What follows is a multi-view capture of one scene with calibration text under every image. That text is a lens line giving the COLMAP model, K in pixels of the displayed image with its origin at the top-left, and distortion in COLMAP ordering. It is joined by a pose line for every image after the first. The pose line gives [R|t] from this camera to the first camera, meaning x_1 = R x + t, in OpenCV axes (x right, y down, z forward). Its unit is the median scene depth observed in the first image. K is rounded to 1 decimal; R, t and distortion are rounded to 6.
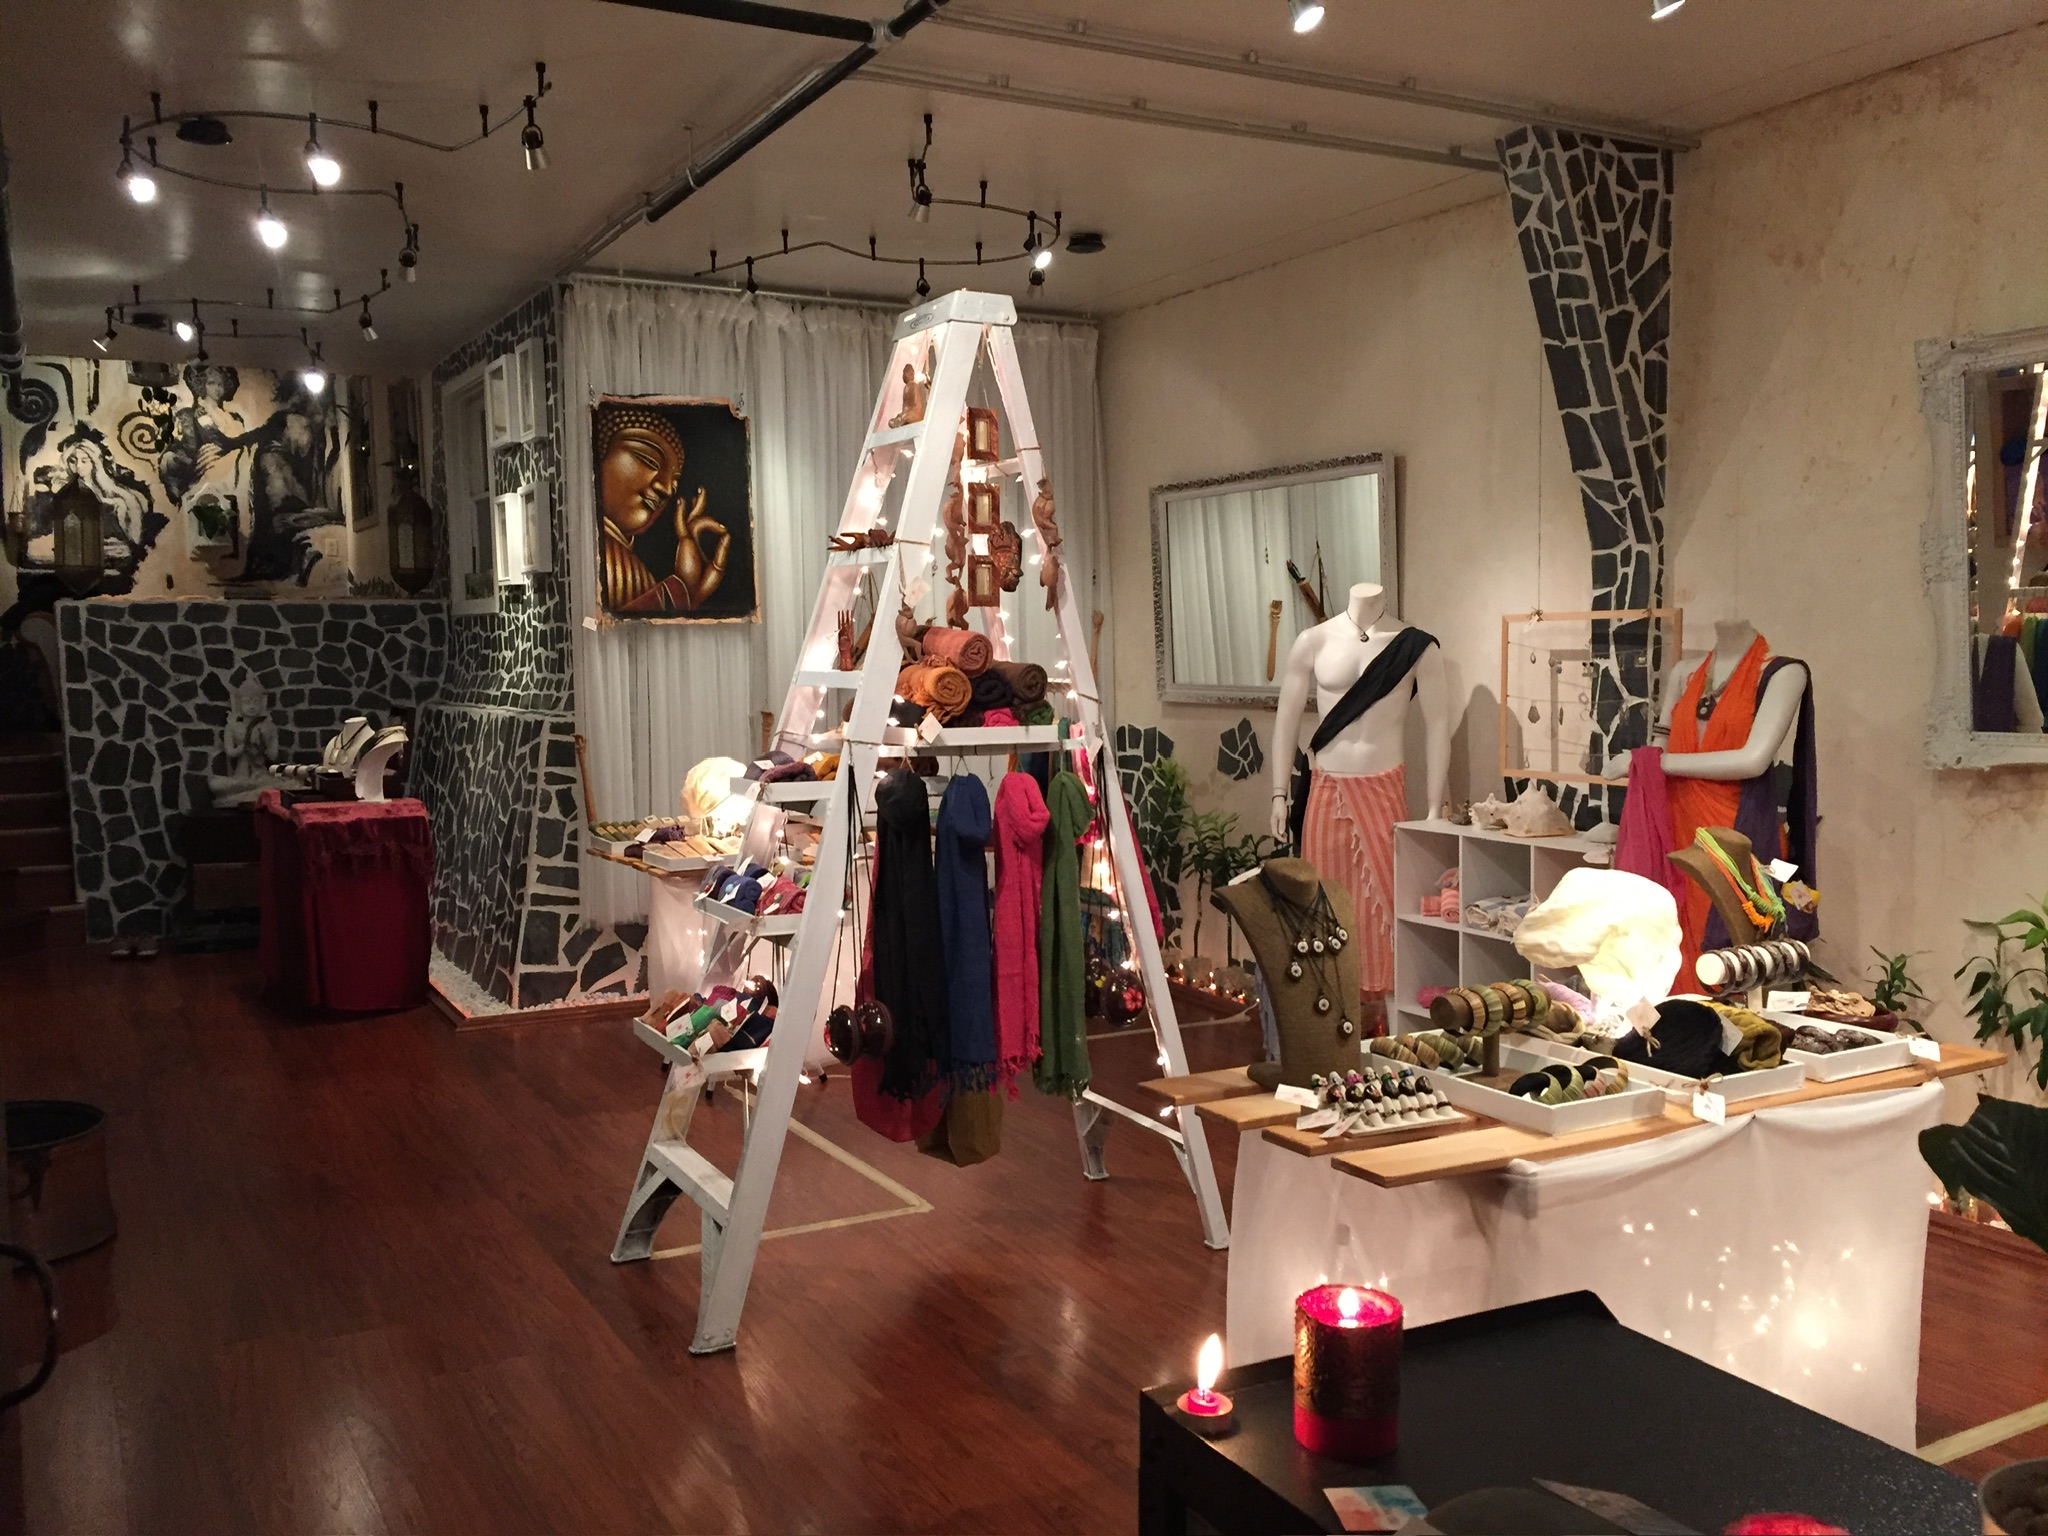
lens RADIAL K [[1750.2, 0, 1029.1], [0, 1750.2, 771.4], [0, 0, 1]] dist [0.048054, 0.006113]
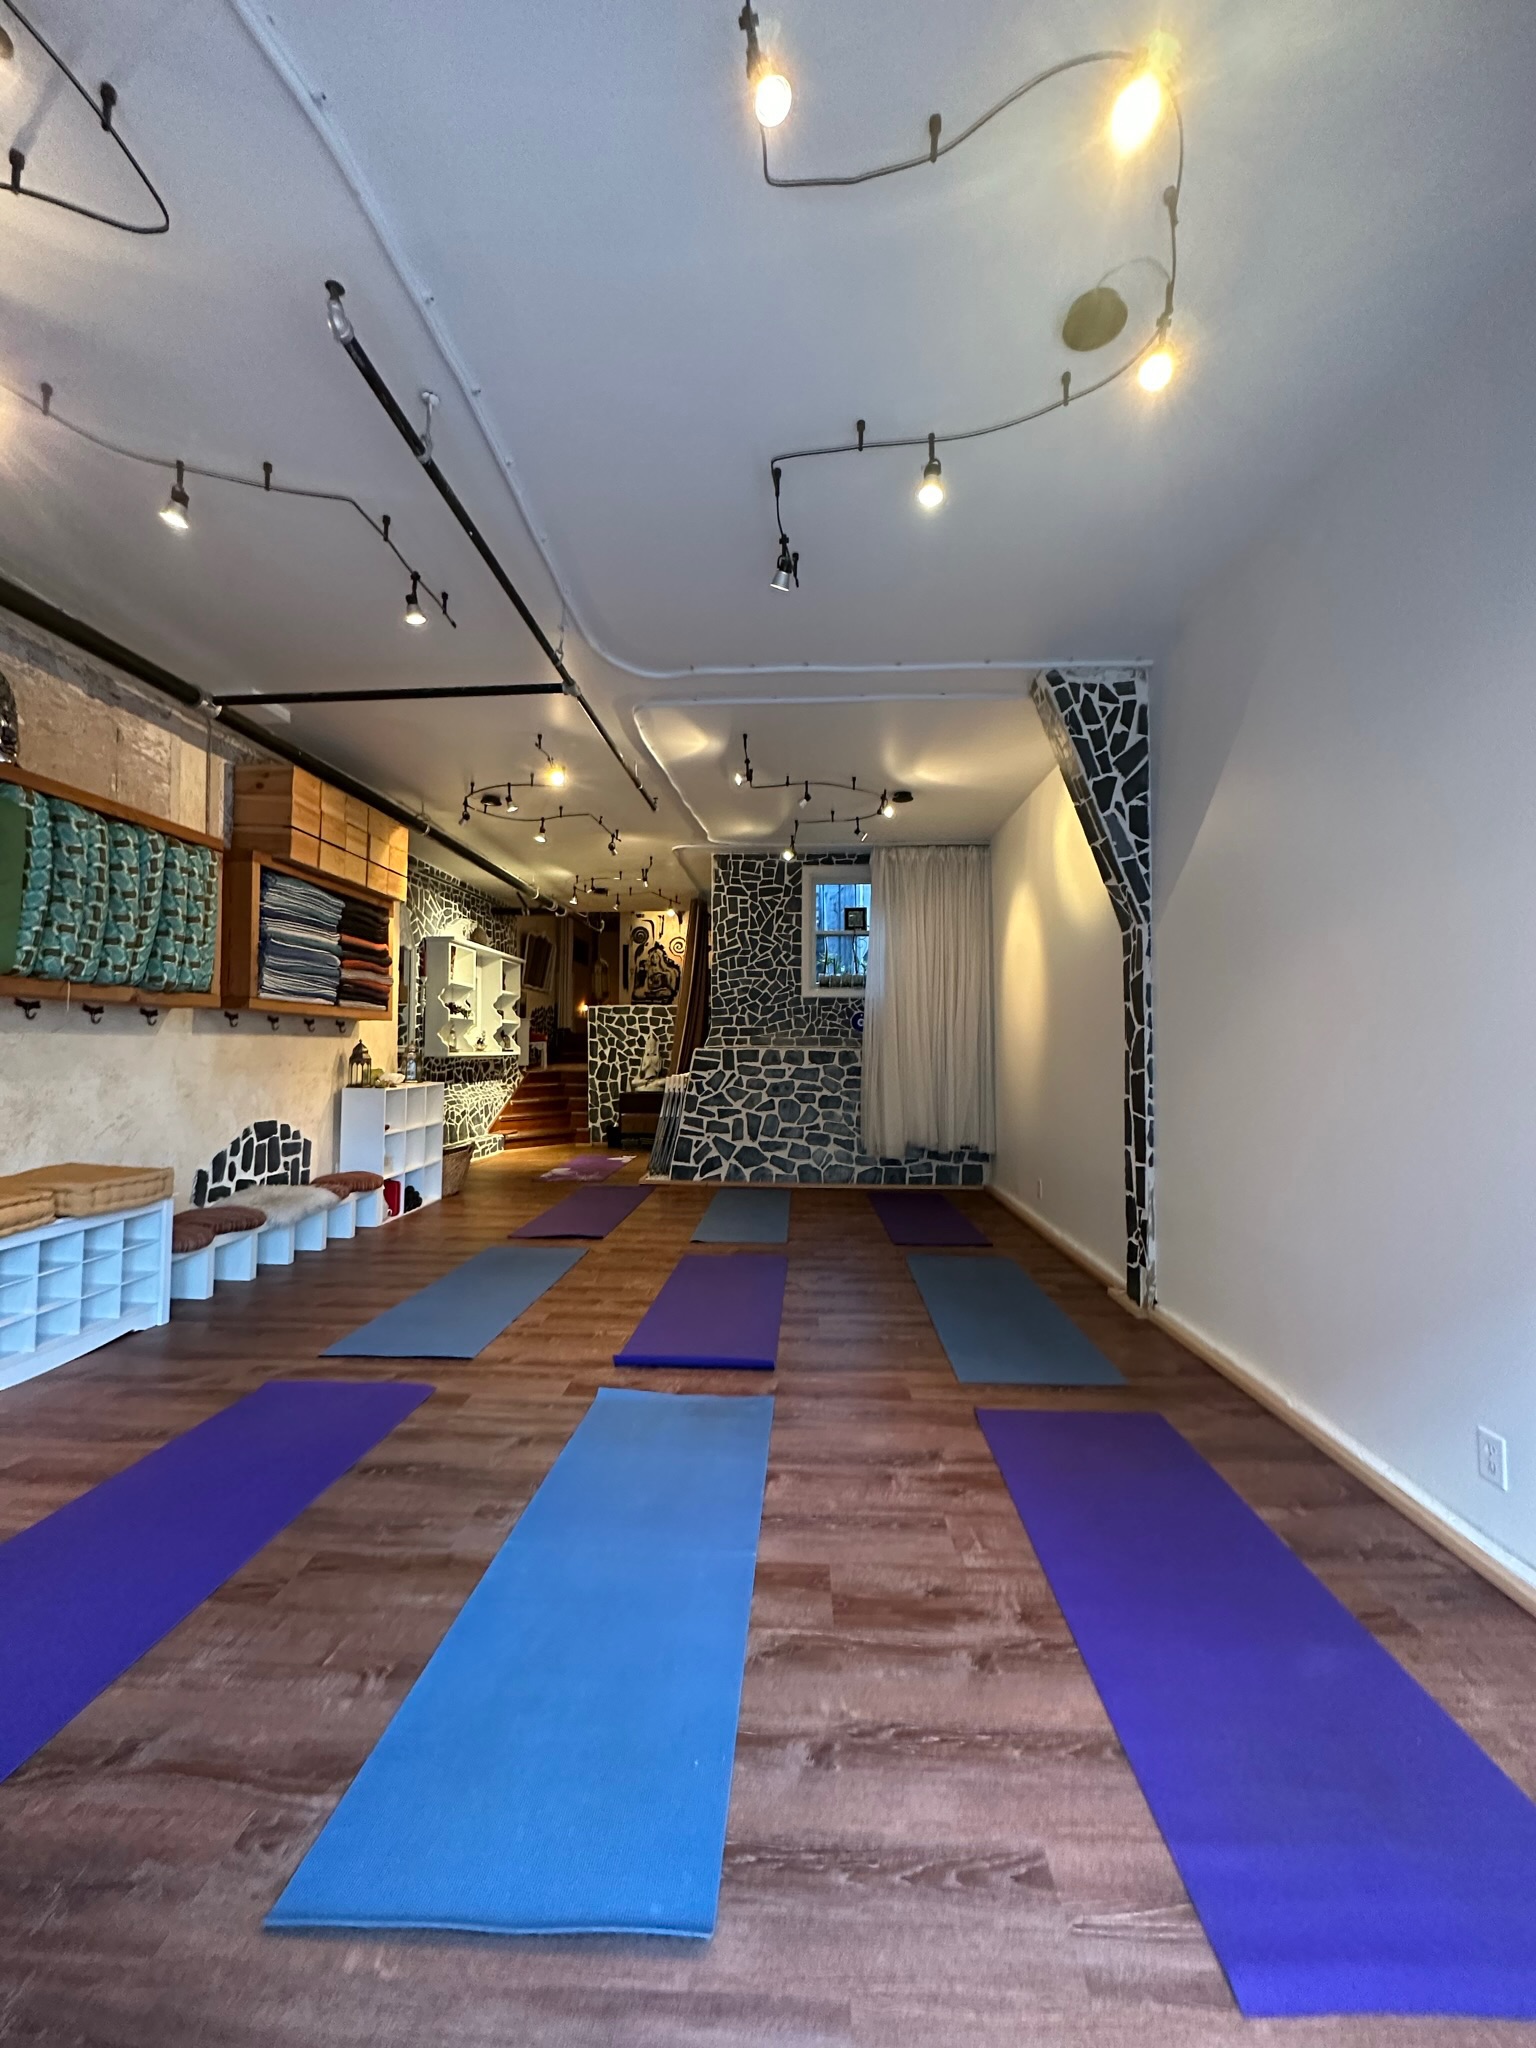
lens RADIAL K [[816.7, 0, 768.2], [0, 816.7, 1023.5], [0, 0, 1]] dist [-0.001851, 0.000111]
pose [[0.853317, -0.003774, -0.521378, 0.295543], [-0.053318, 0.994100, -0.094459, 0.026430], [0.518659, 0.108402, 0.848081, 0.164932]]
